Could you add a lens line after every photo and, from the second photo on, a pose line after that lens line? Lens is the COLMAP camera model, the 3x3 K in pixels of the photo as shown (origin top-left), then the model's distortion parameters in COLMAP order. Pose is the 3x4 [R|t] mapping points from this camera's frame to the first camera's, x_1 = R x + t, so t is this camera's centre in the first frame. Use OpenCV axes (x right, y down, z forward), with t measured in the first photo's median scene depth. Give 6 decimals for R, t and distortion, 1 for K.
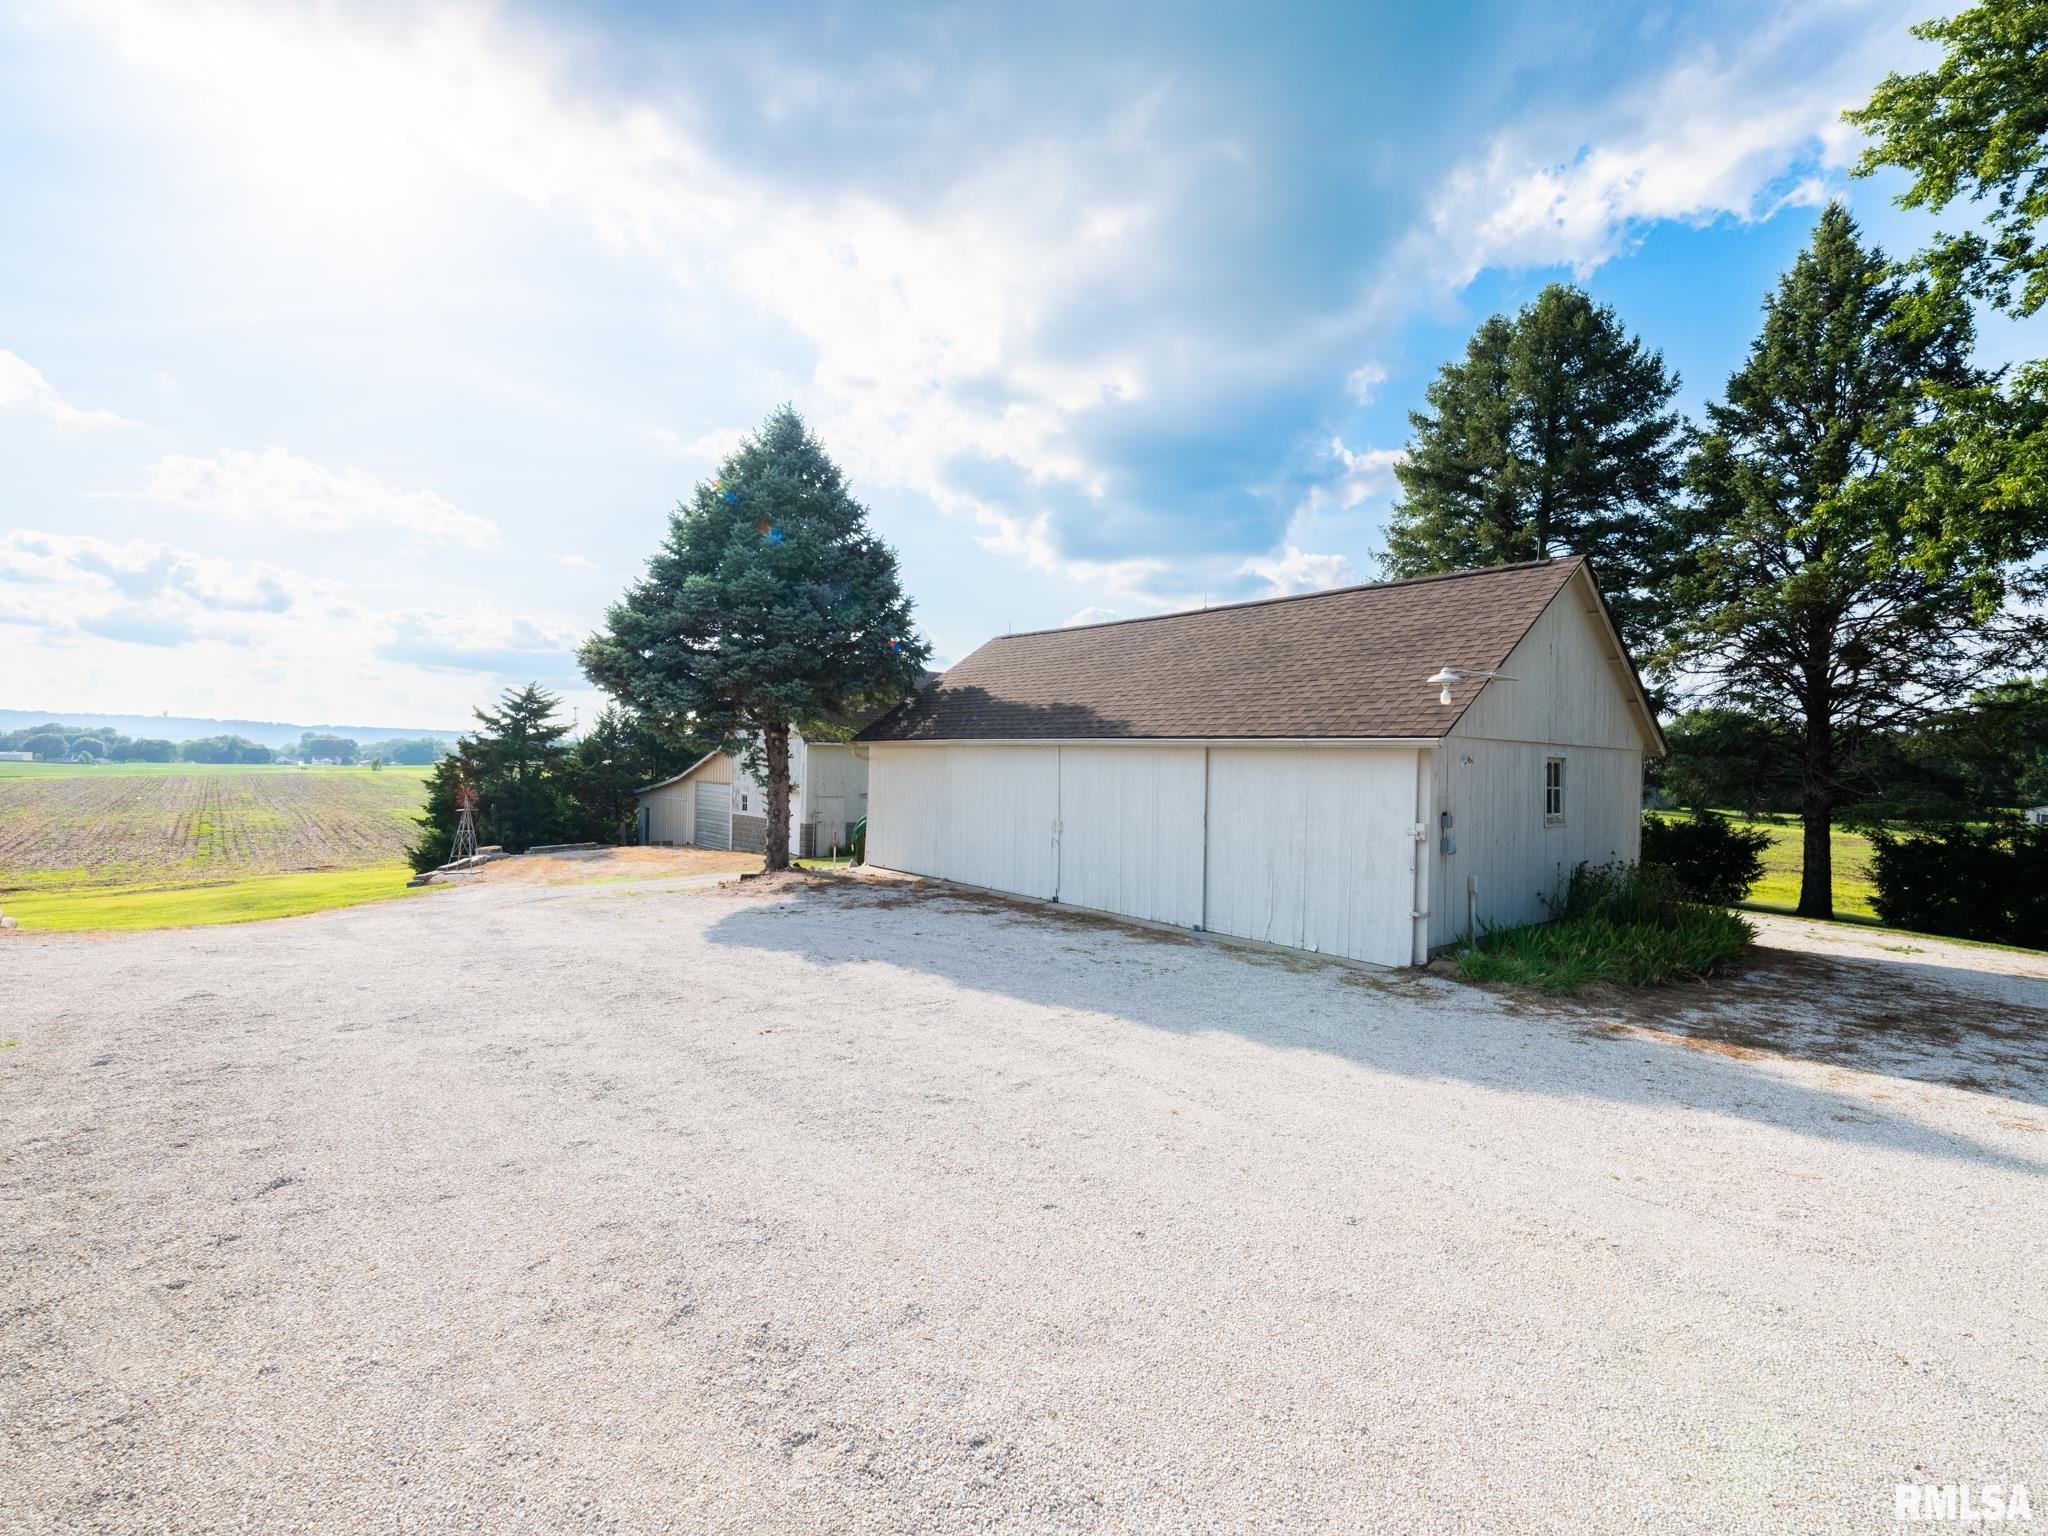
lens RADIAL K [[918.7, 0, 1023.9], [0, 918.7, 764.4], [0, 0, 1]] dist [-0.011034, 0.003794]
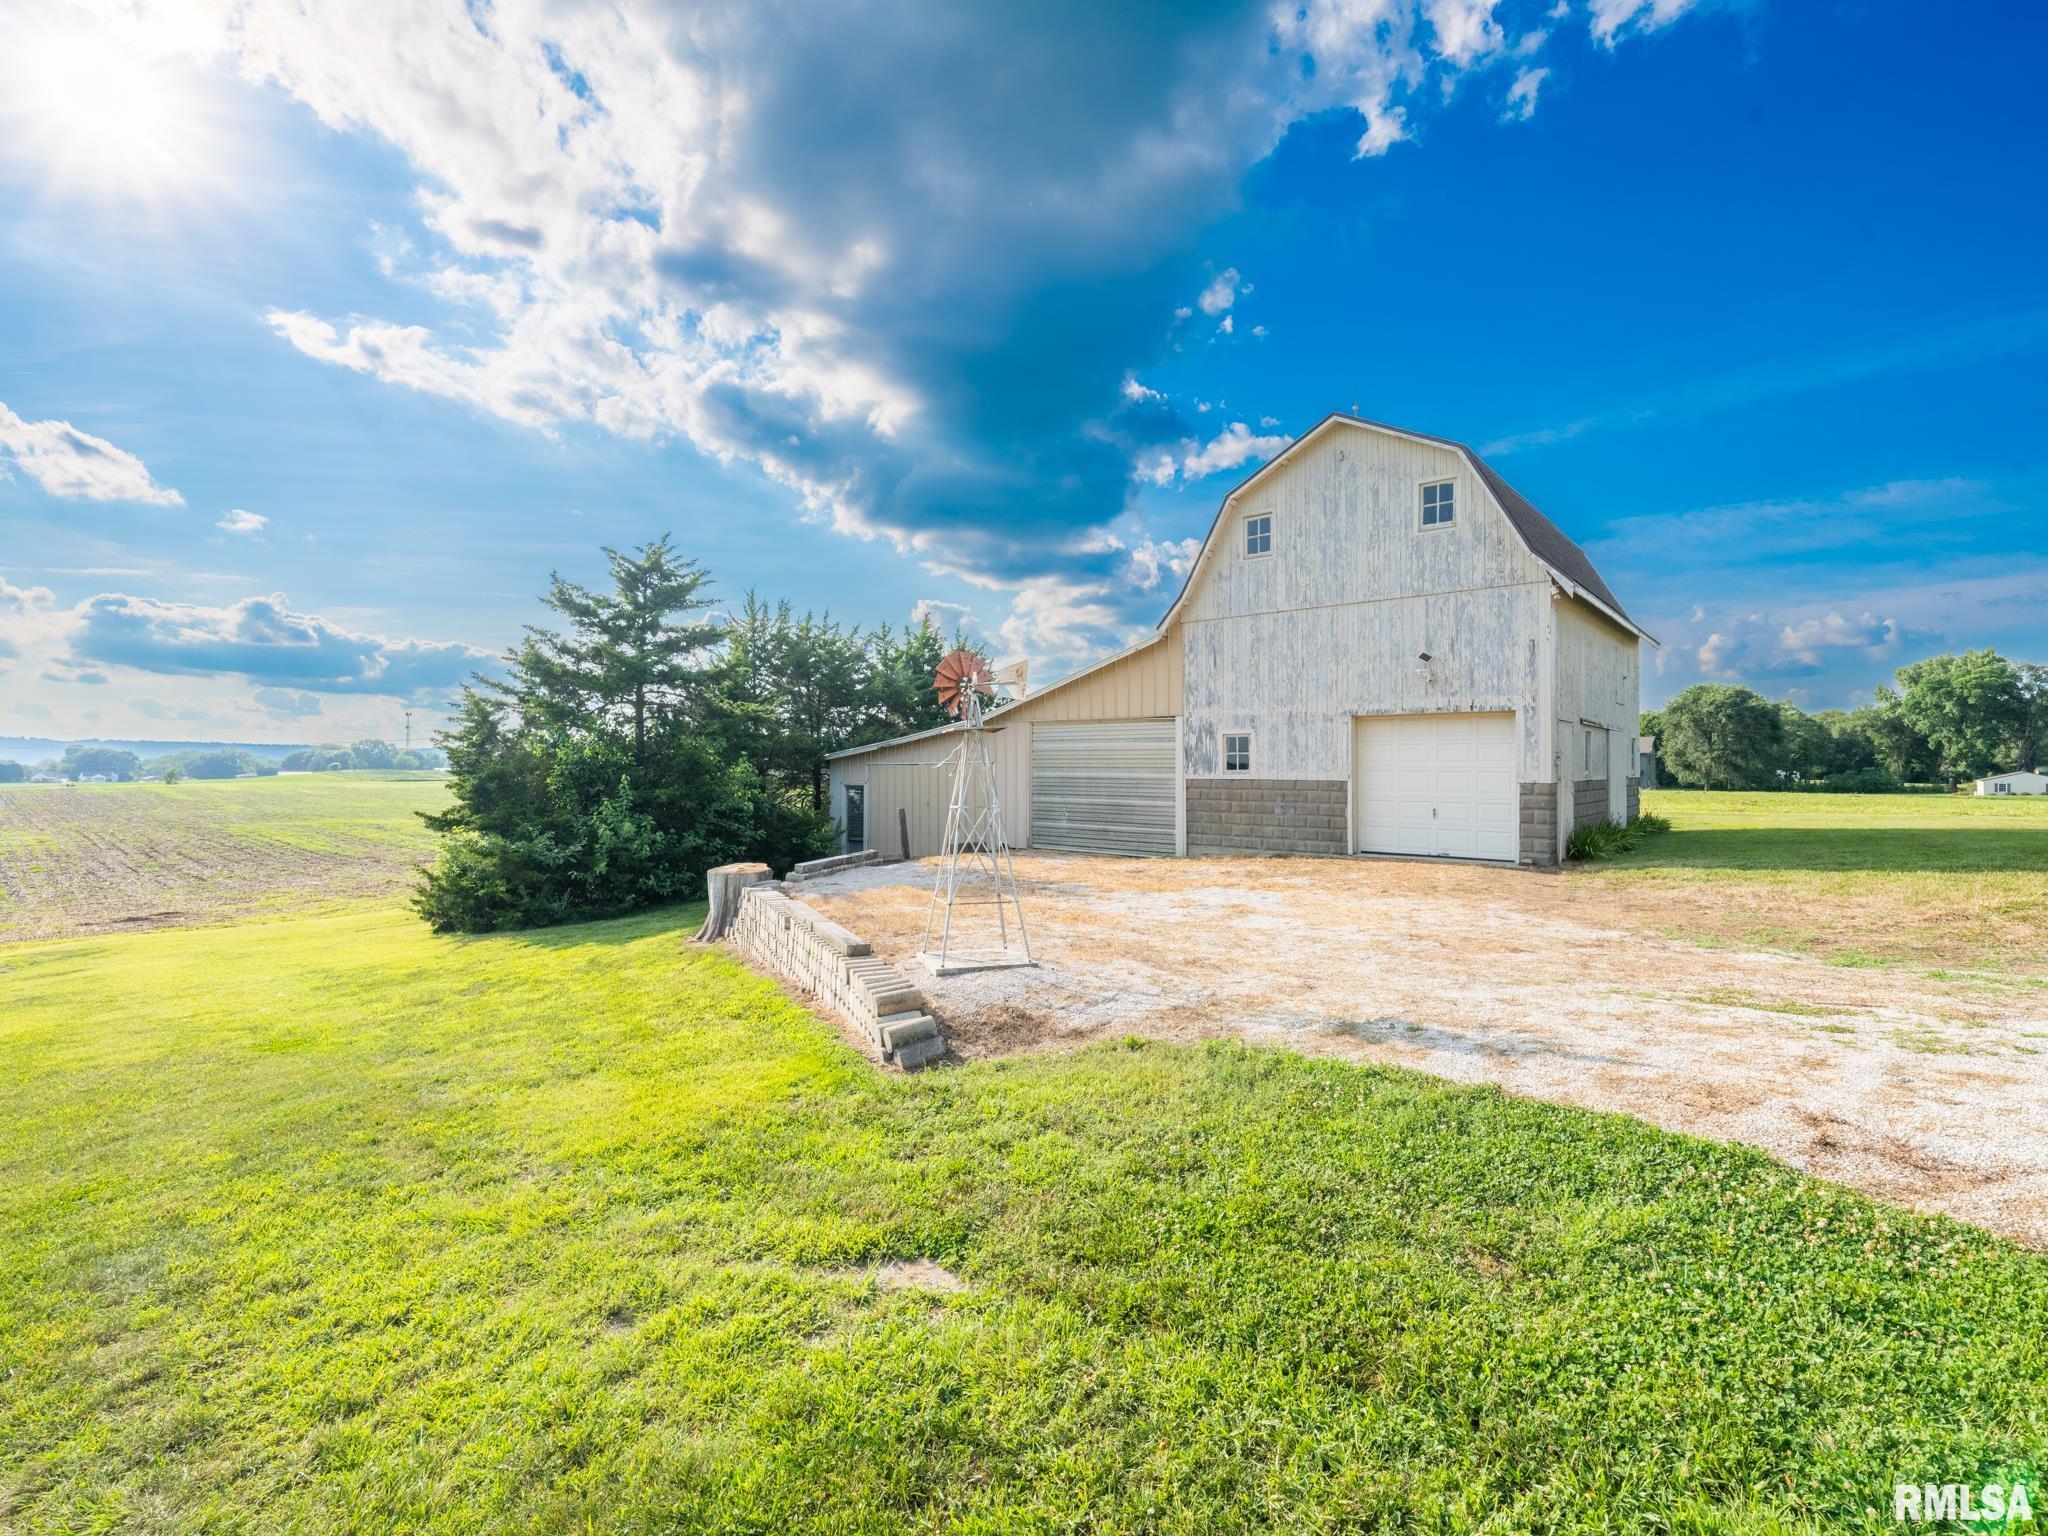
lens RADIAL K [[918.7, 0, 1023.9], [0, 918.7, 764.4], [0, 0, 1]] dist [-0.011034, 0.003794]
pose [[0.989636, -0.020267, 0.142159, -0.263963], [0.020537, 0.999789, -0.000427, 0.024939], [-0.142120, 0.003342, 0.989844, 0.304054]]
